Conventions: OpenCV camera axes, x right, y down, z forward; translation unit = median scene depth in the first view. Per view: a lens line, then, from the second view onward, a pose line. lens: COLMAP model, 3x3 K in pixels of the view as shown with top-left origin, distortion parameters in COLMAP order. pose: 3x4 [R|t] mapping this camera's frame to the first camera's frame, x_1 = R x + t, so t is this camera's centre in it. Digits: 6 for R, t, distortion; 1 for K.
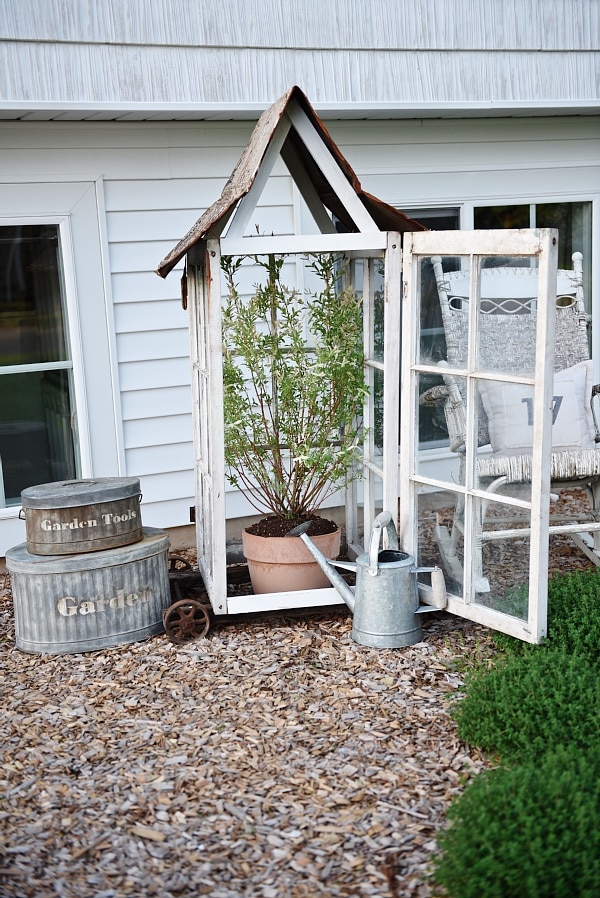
lens RADIAL K [[1170.0, 0, 300.0], [0, 1170.0, 449.0], [0, 0, 1]] dist [0.133071, -0.007574]
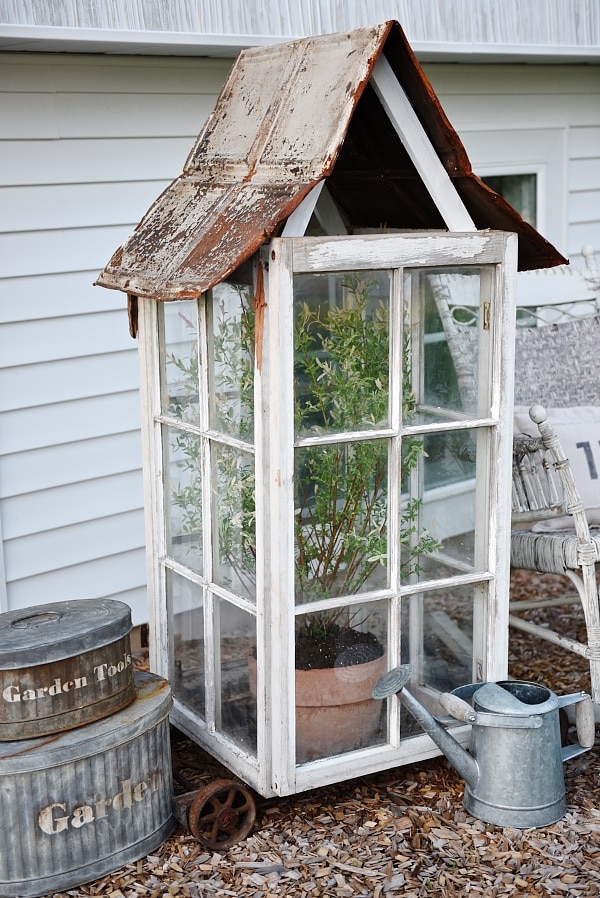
lens RADIAL K [[1411.8, 0, 300.0], [0, 1411.8, 449.0], [0, 0, 1]] dist [0.153626, -0.053777]
pose [[0.945574, -0.053362, 0.321001, -0.302140], [0.050775, 0.998575, 0.016431, -0.070338], [-0.321420, 0.000762, 0.946936, 0.219284]]
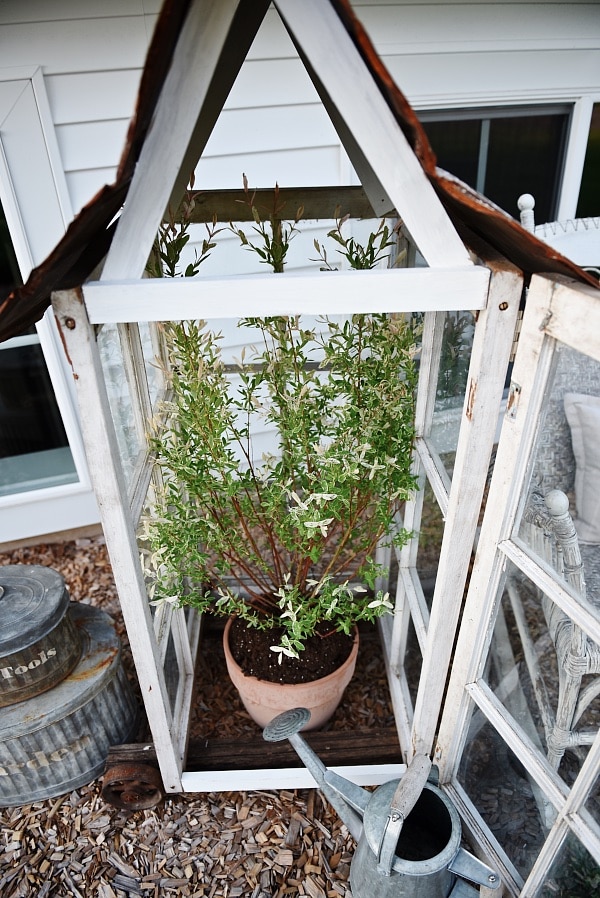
lens RADIAL K [[622.7, 0, 300.0], [0, 622.7, 449.0], [0, 0, 1]] dist [-0.044432, -0.000948]
pose [[0.989959, 0.076746, -0.118710, 0.037356], [-0.024685, 0.920736, 0.389404, -0.201026], [0.139185, -0.382564, 0.913385, 0.741082]]
